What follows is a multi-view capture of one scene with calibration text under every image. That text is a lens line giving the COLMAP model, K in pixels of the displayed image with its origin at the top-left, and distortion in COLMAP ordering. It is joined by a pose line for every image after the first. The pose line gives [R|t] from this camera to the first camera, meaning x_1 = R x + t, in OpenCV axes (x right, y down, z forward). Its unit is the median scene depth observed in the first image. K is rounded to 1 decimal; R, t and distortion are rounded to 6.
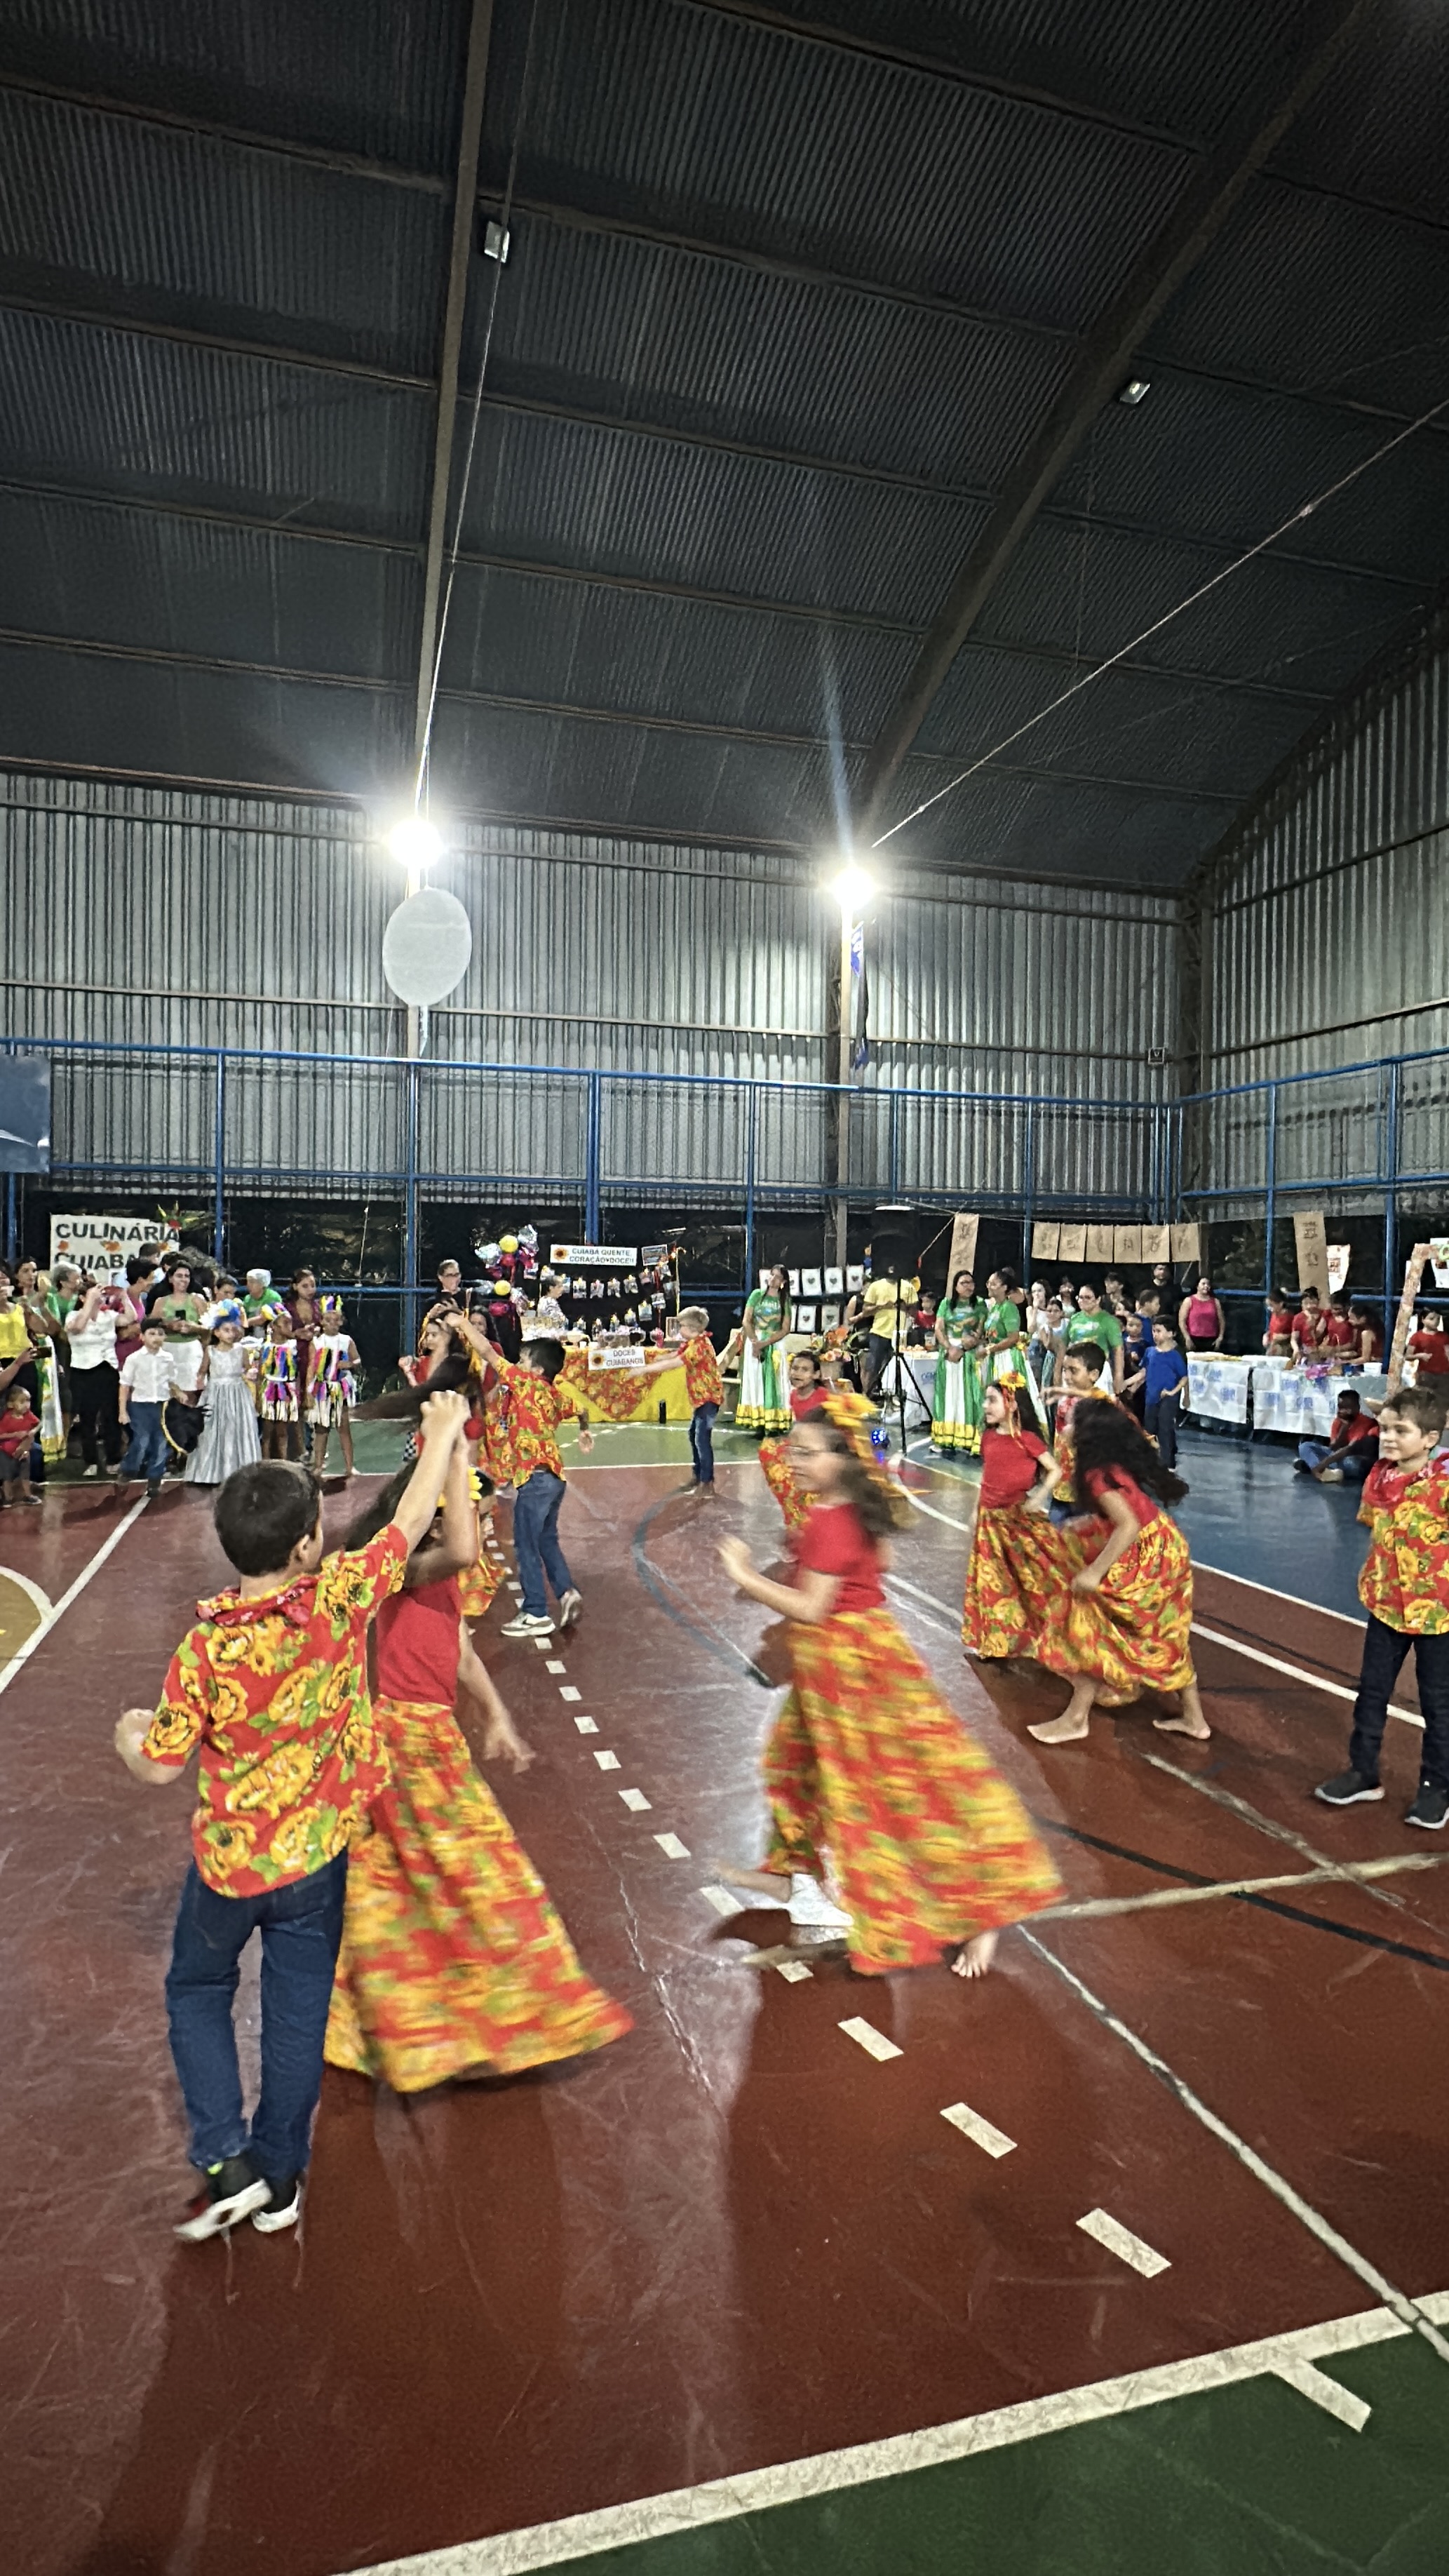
lens RADIAL K [[1392.7, 0, 720.7], [0, 1392.7, 1290.6], [0, 0, 1]] dist [-0.004931, -0.001805]
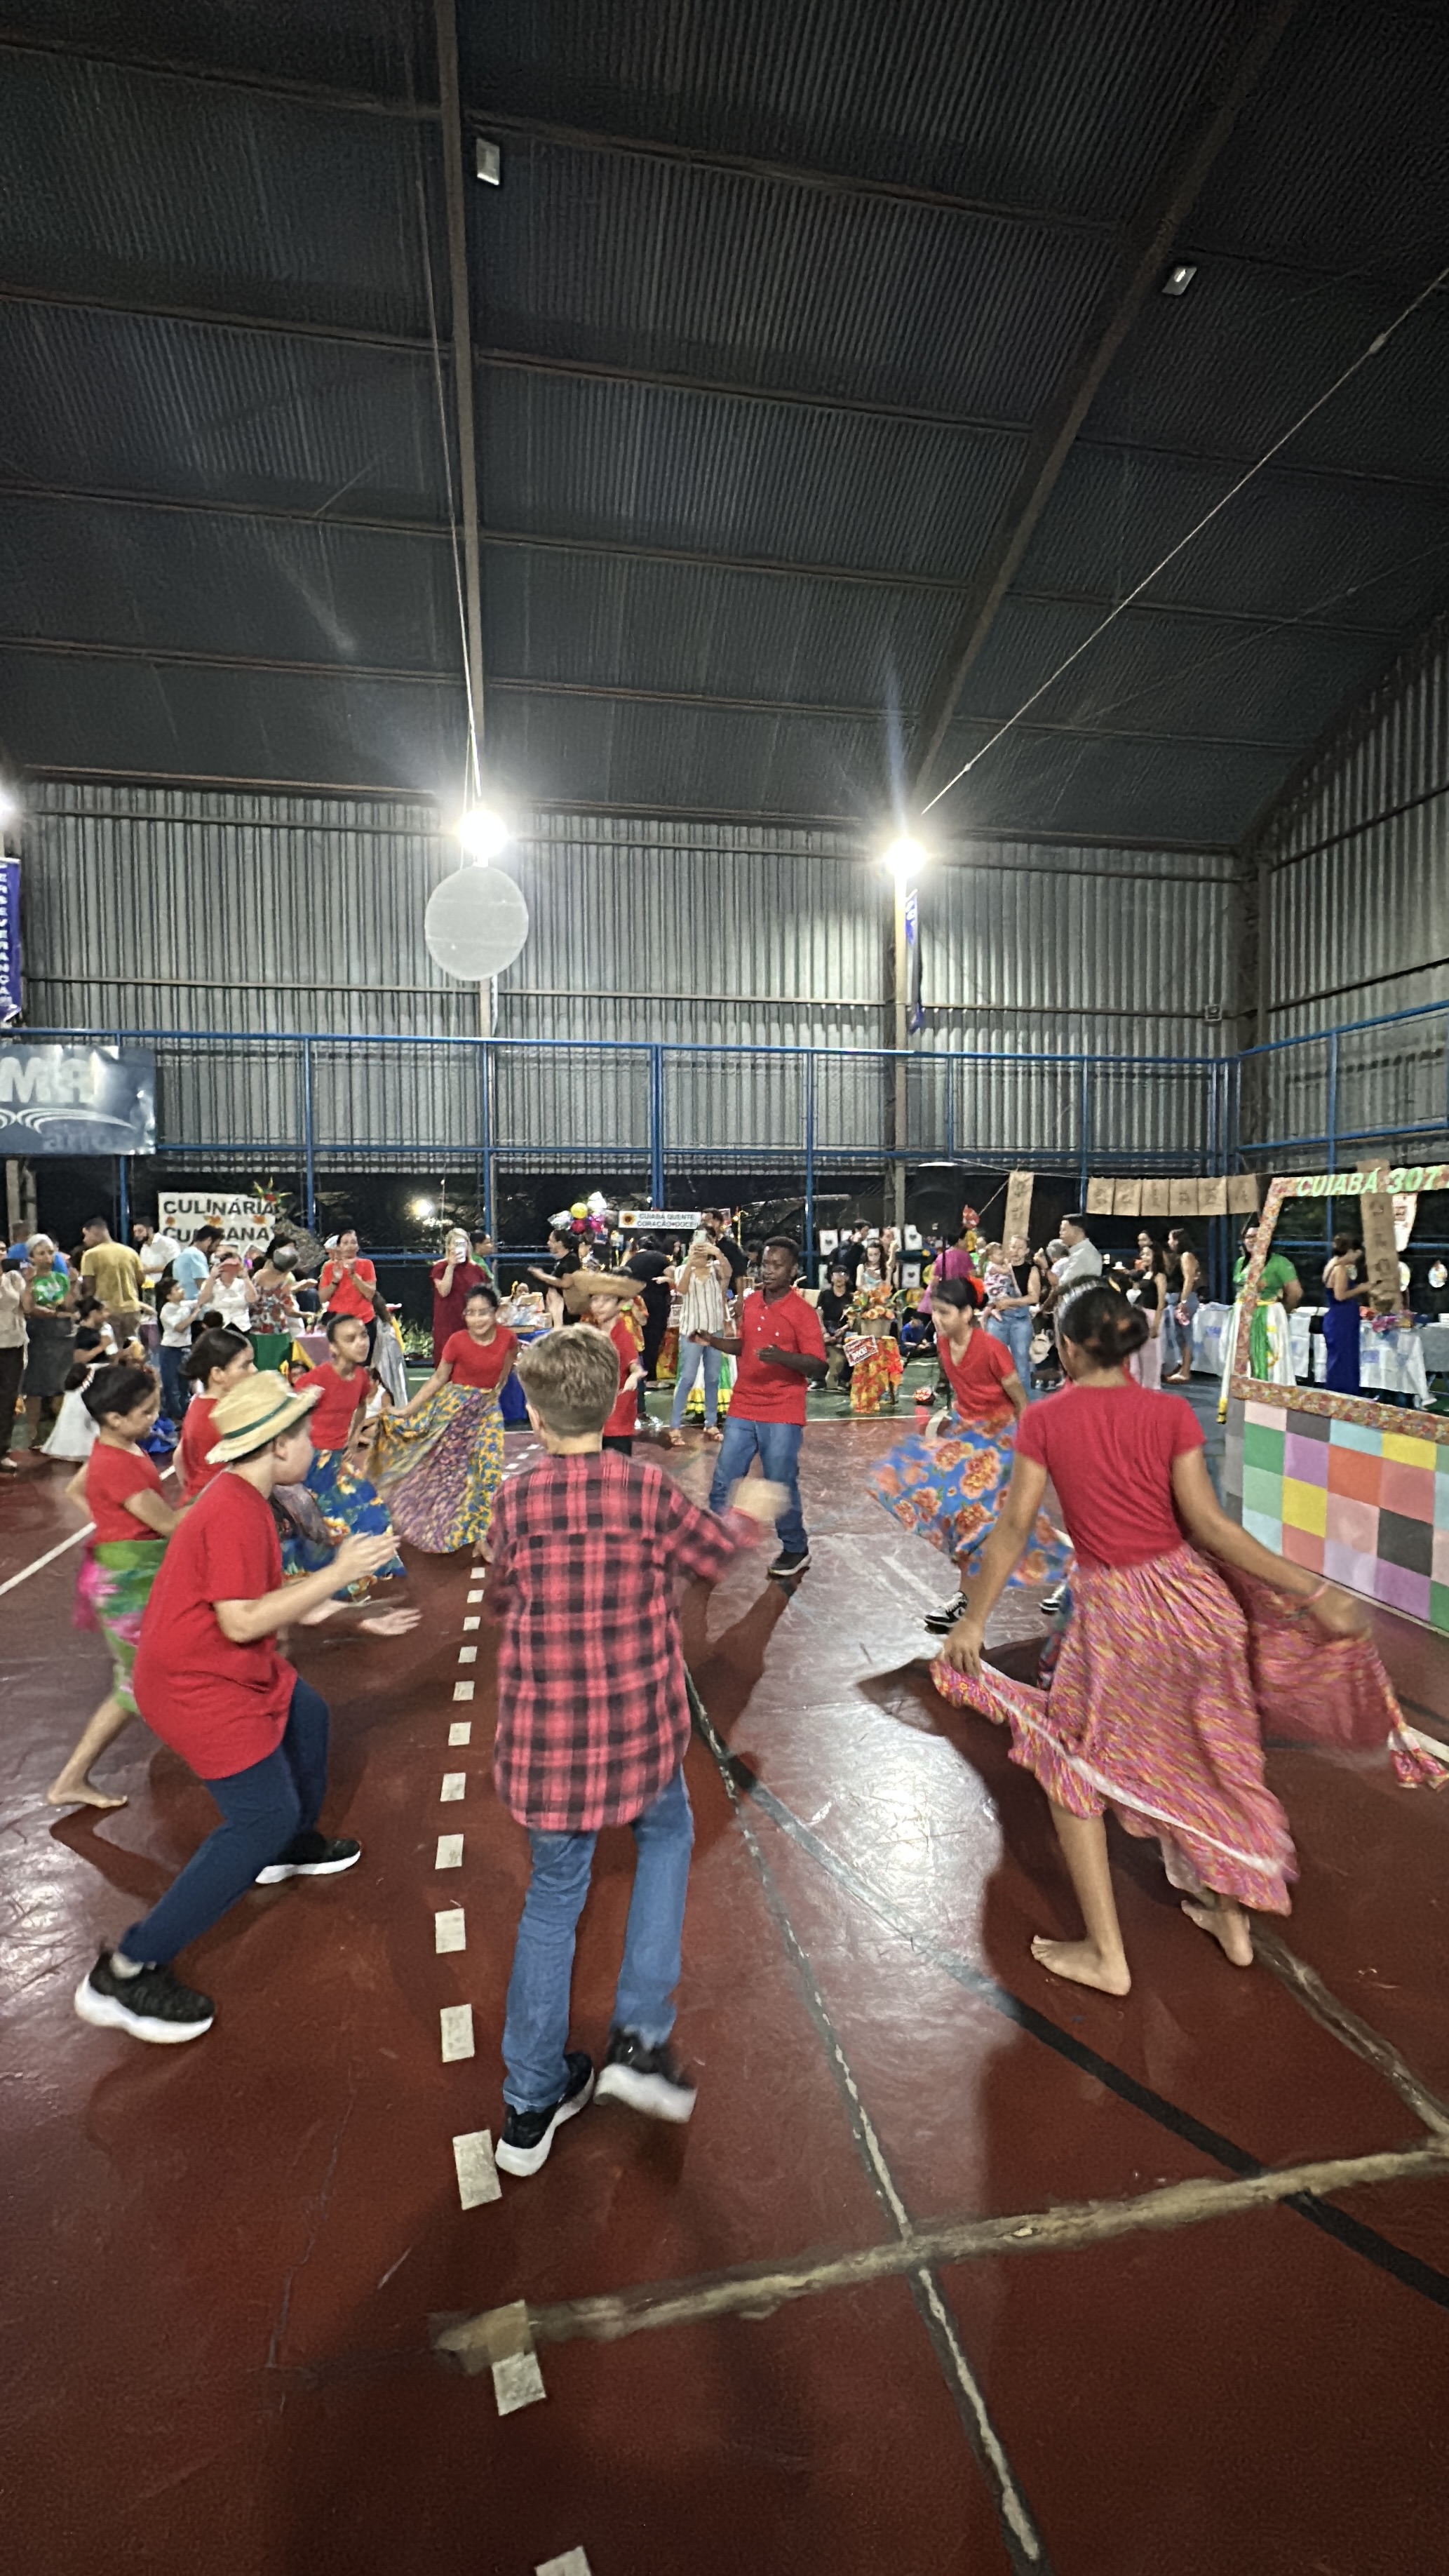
lens RADIAL K [[1135.6, 0, 739.2], [0, 1135.6, 1290.8], [0, 0, 1]] dist [-0.005621, 0.001404]
pose [[0.994612, -0.015213, -0.102545, 0.055088], [0.018491, 0.999345, 0.031091, 0.002825], [0.102005, -0.032820, 0.994242, 0.147189]]
